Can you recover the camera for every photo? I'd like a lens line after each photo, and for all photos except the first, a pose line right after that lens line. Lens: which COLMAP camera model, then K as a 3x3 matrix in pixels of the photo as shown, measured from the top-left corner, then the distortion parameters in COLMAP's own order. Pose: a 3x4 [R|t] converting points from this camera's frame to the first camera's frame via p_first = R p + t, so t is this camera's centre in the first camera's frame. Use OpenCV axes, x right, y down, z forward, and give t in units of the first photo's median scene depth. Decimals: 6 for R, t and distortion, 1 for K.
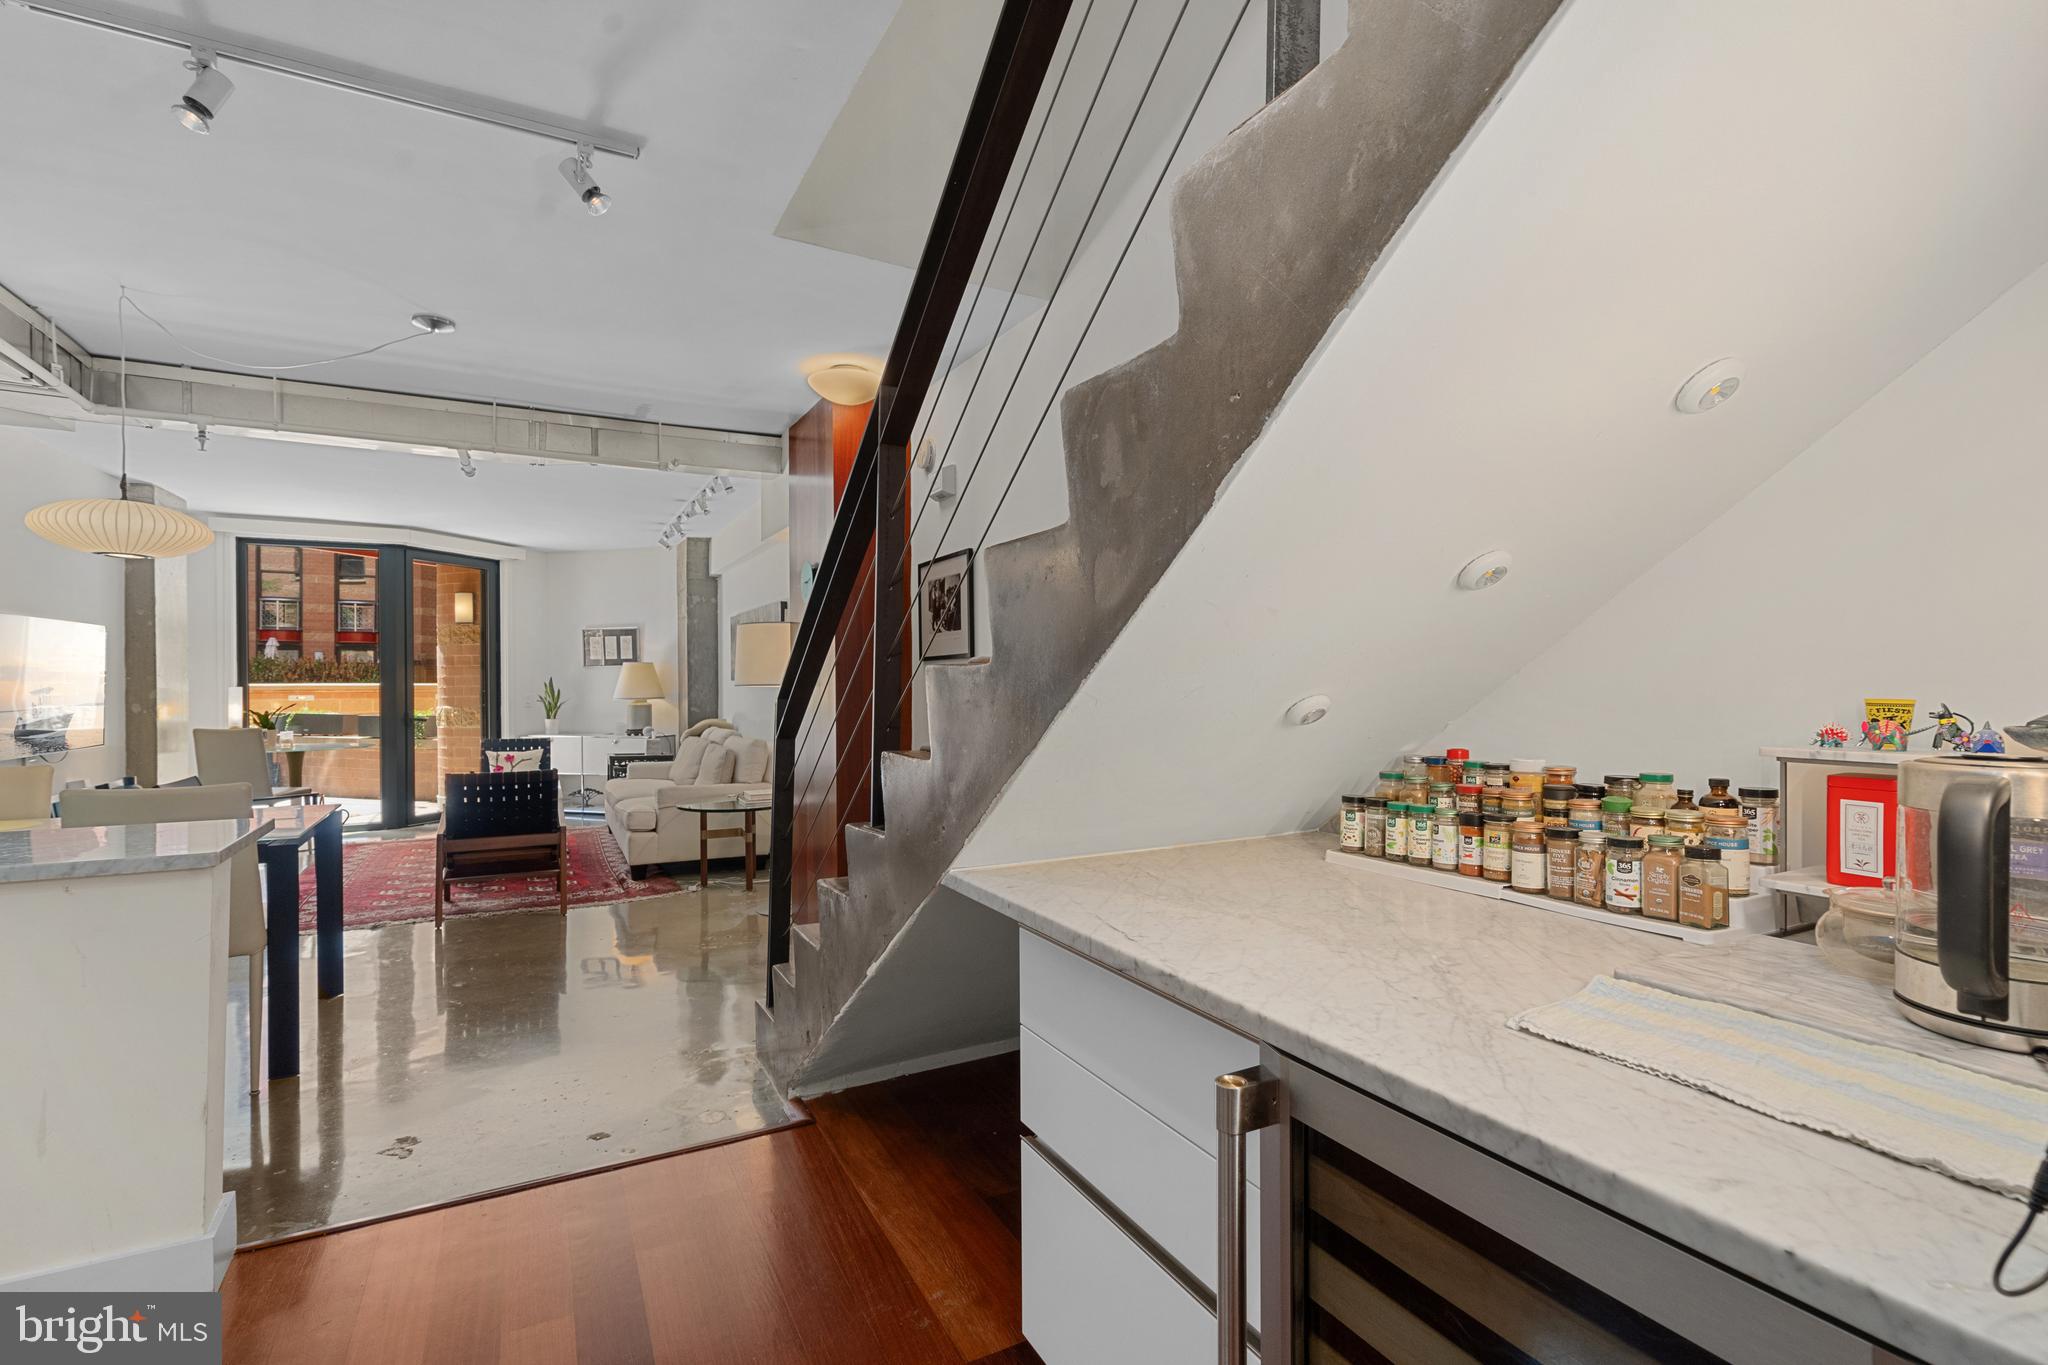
lens RADIAL K [[933.5, 0, 1024.0], [0, 933.5, 682.5], [0, 0, 1]] dist [-0.002625, 0.000180]
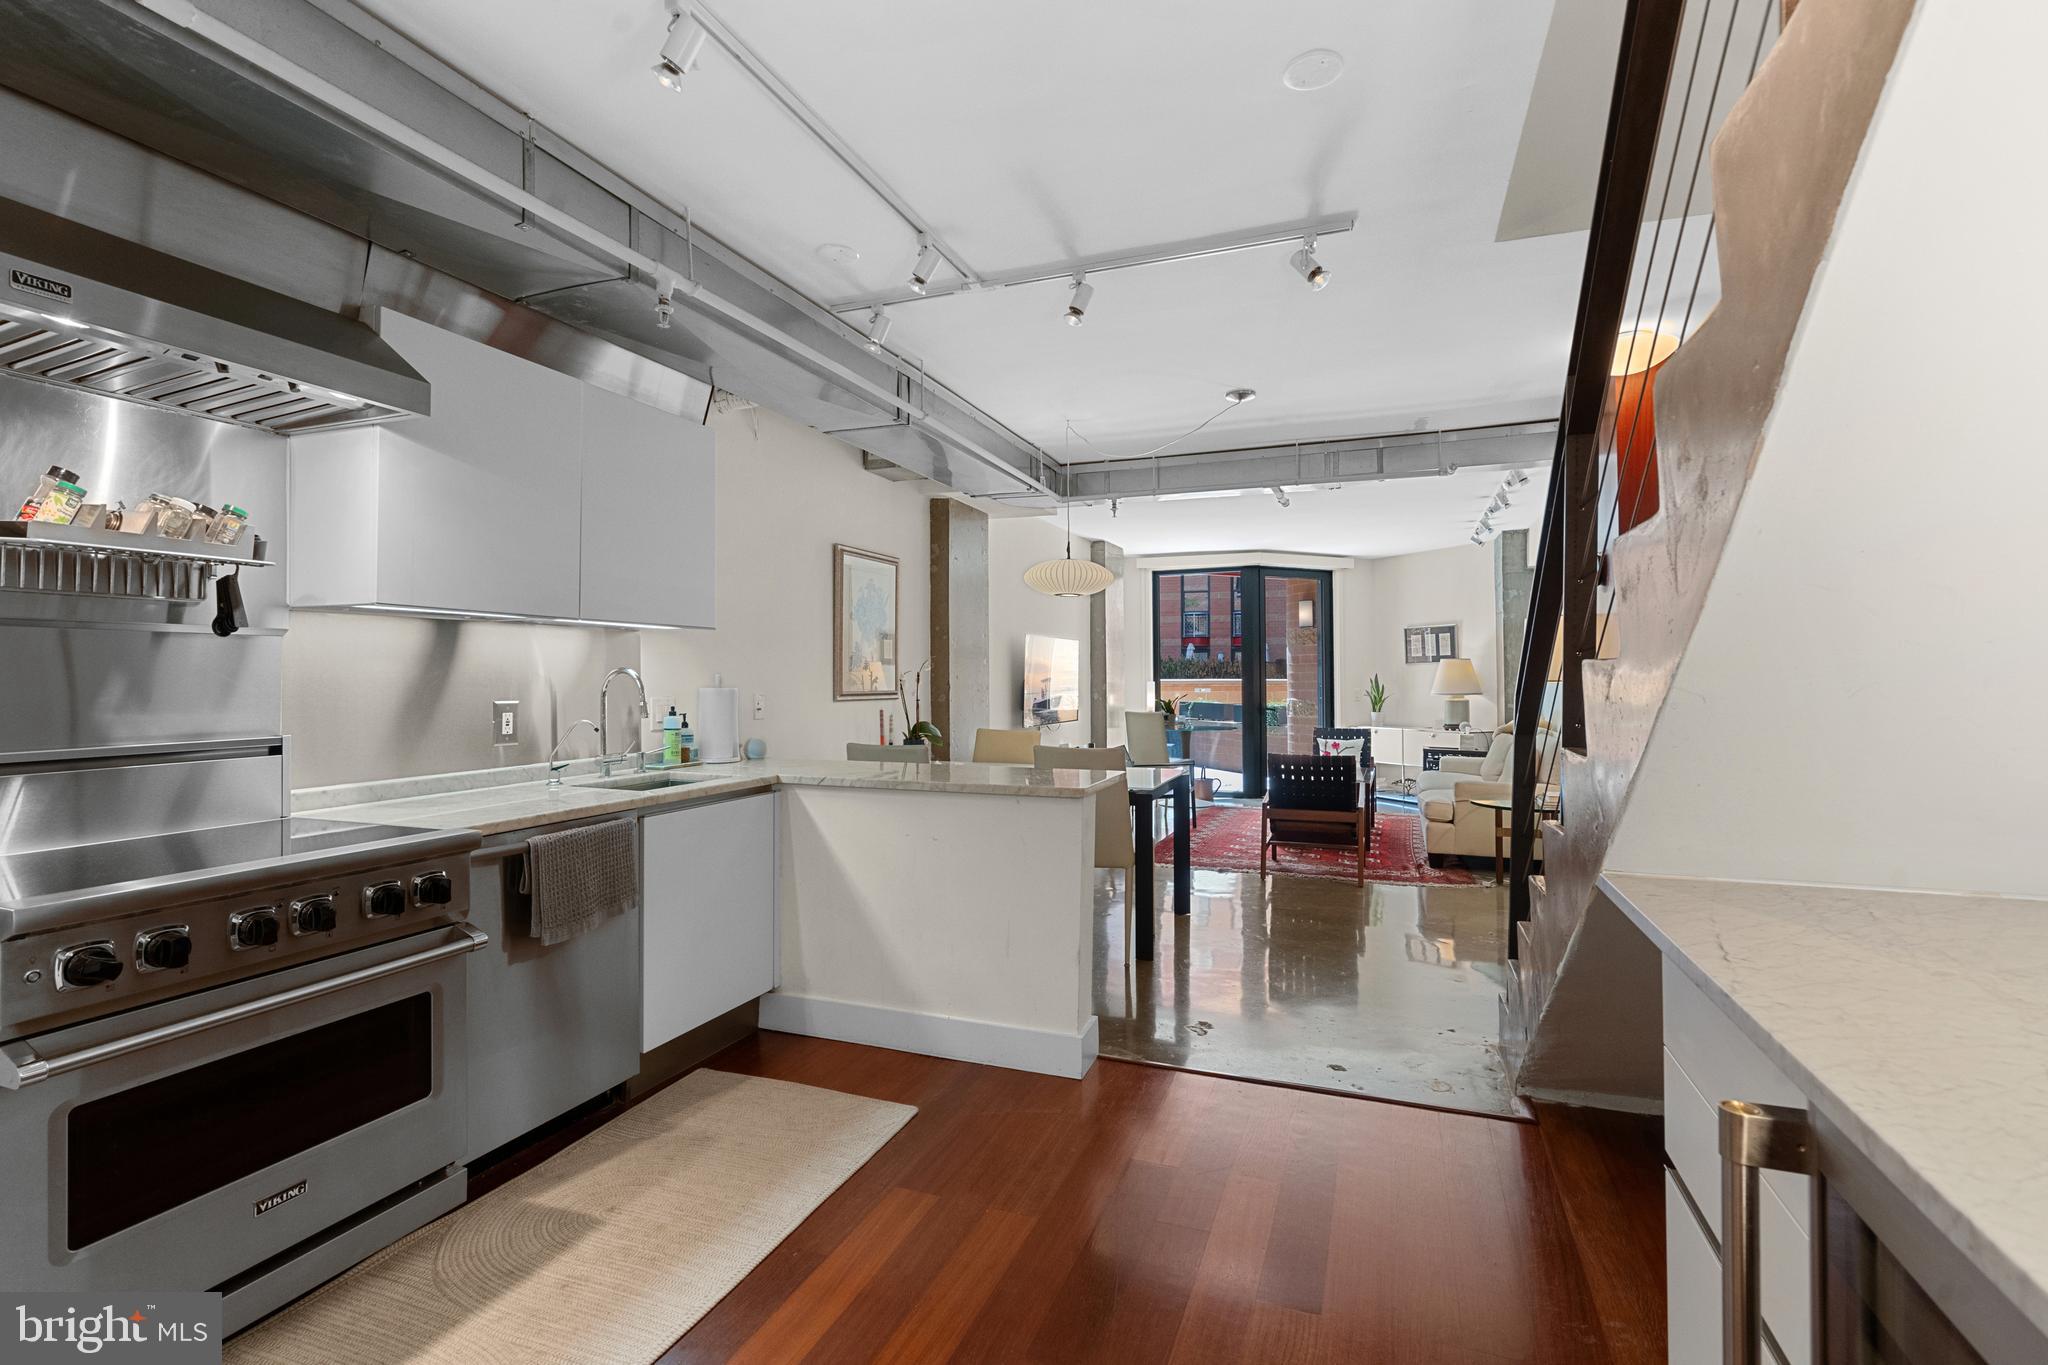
lens RADIAL K [[927.6, 0, 1025.9], [0, 927.6, 665.6], [0, 0, 1]] dist [-0.002996, -0.000004]
pose [[0.650460, -0.009613, -0.759479, 0.068974], [-0.001004, 0.999908, -0.013516, 0.000192], [0.759539, 0.009555, 0.650391, -0.021097]]
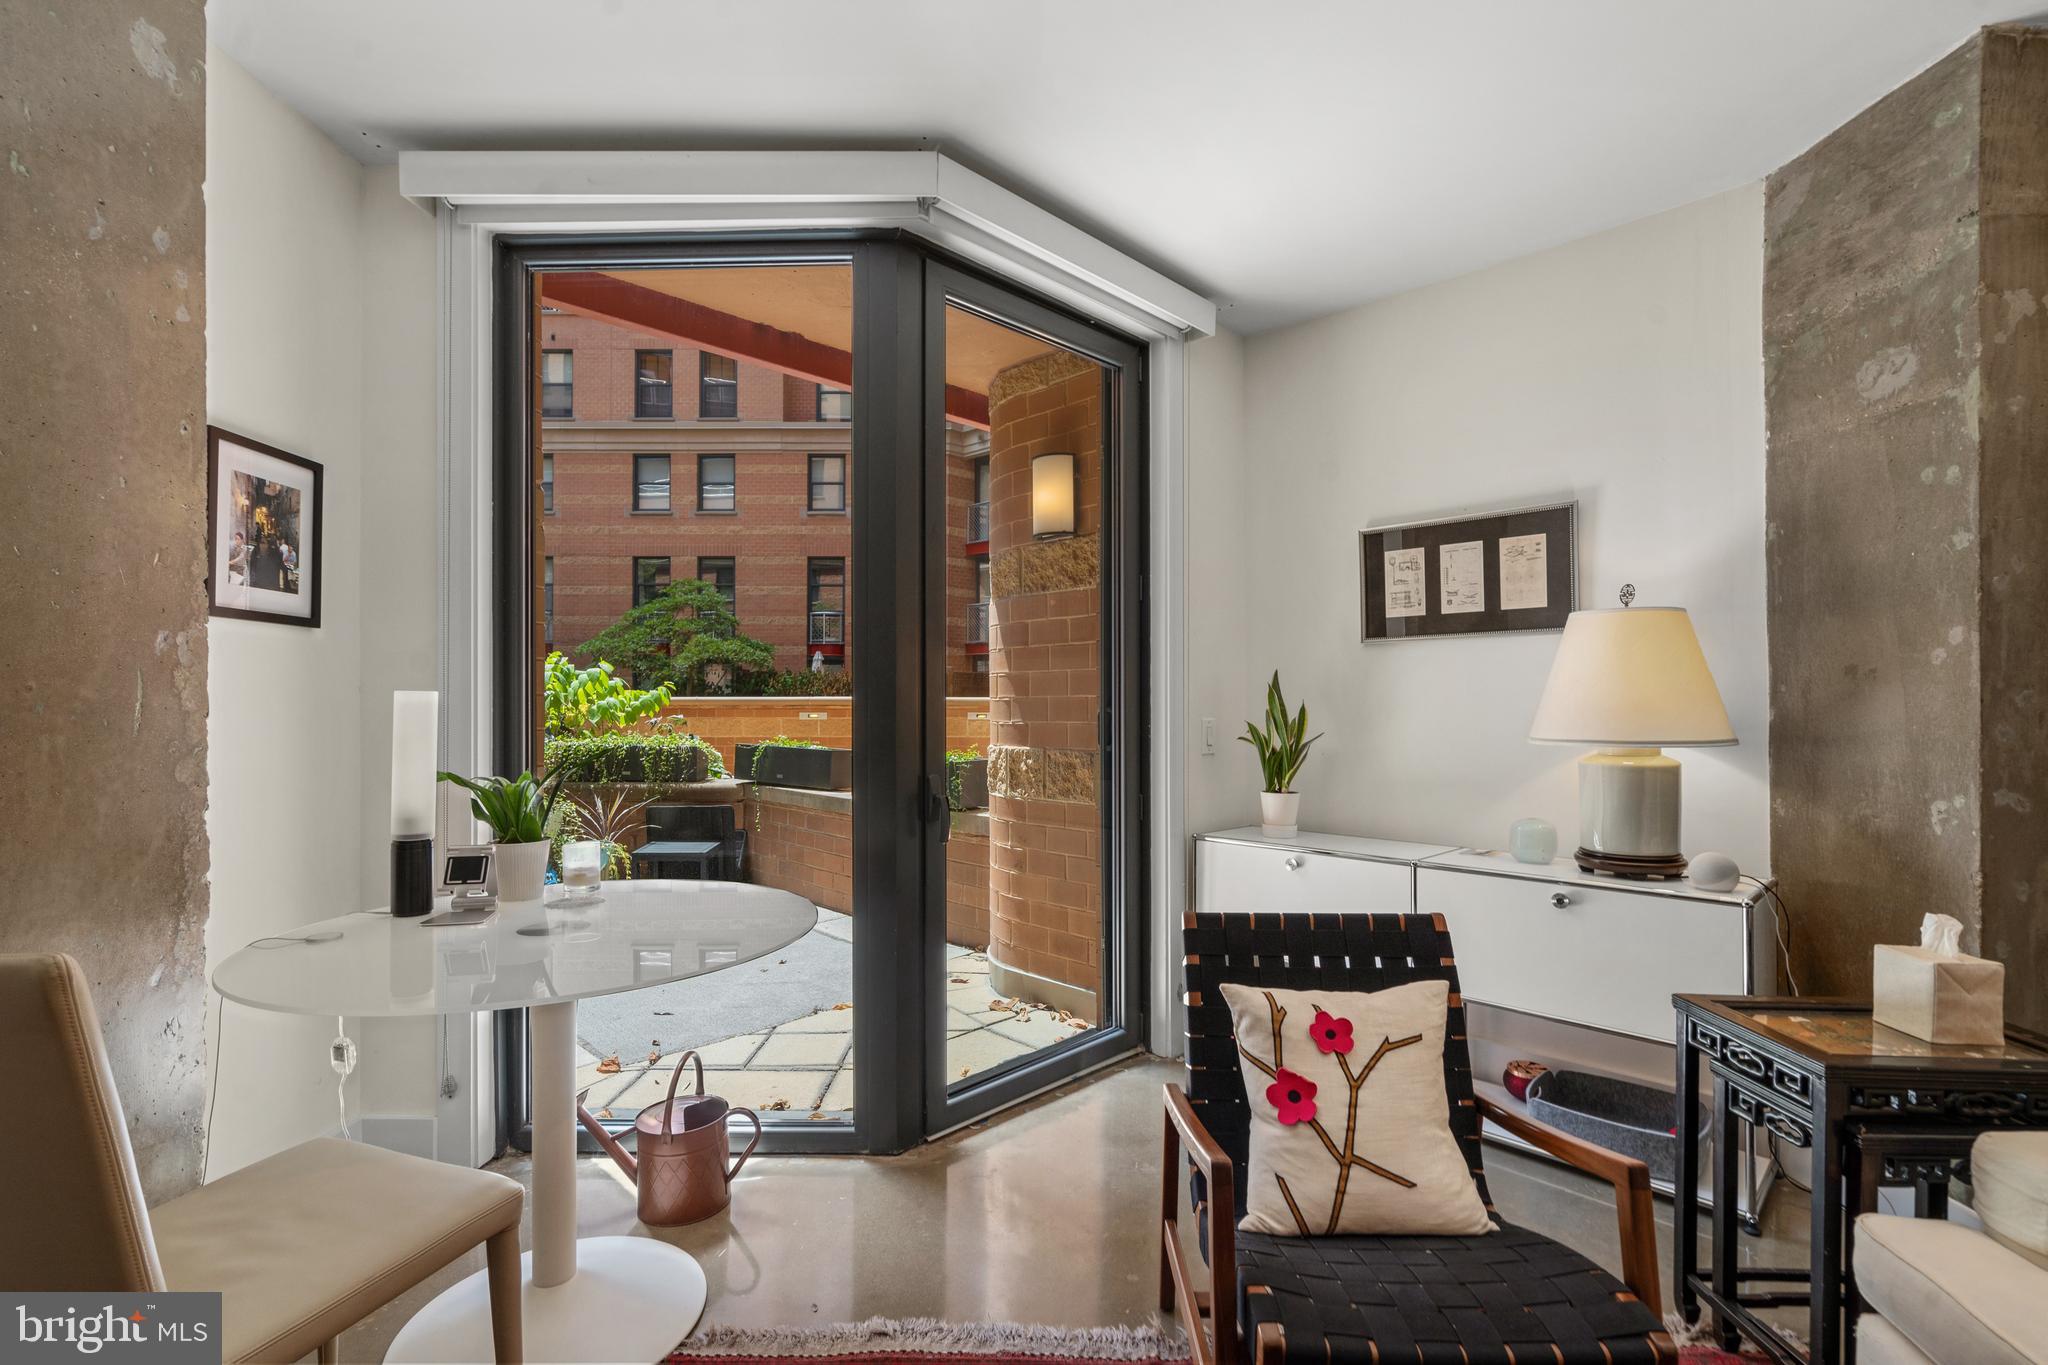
lens RADIAL K [[933.5, 0, 1024.0], [0, 933.5, 682.5], [0, 0, 1]] dist [-0.002625, 0.000180]
pose [[0.882986, -0.006274, -0.469357, -0.598852], [-0.002814, 0.999822, -0.018659, 0.007286], [0.469391, 0.017797, 0.882811, 0.908504]]
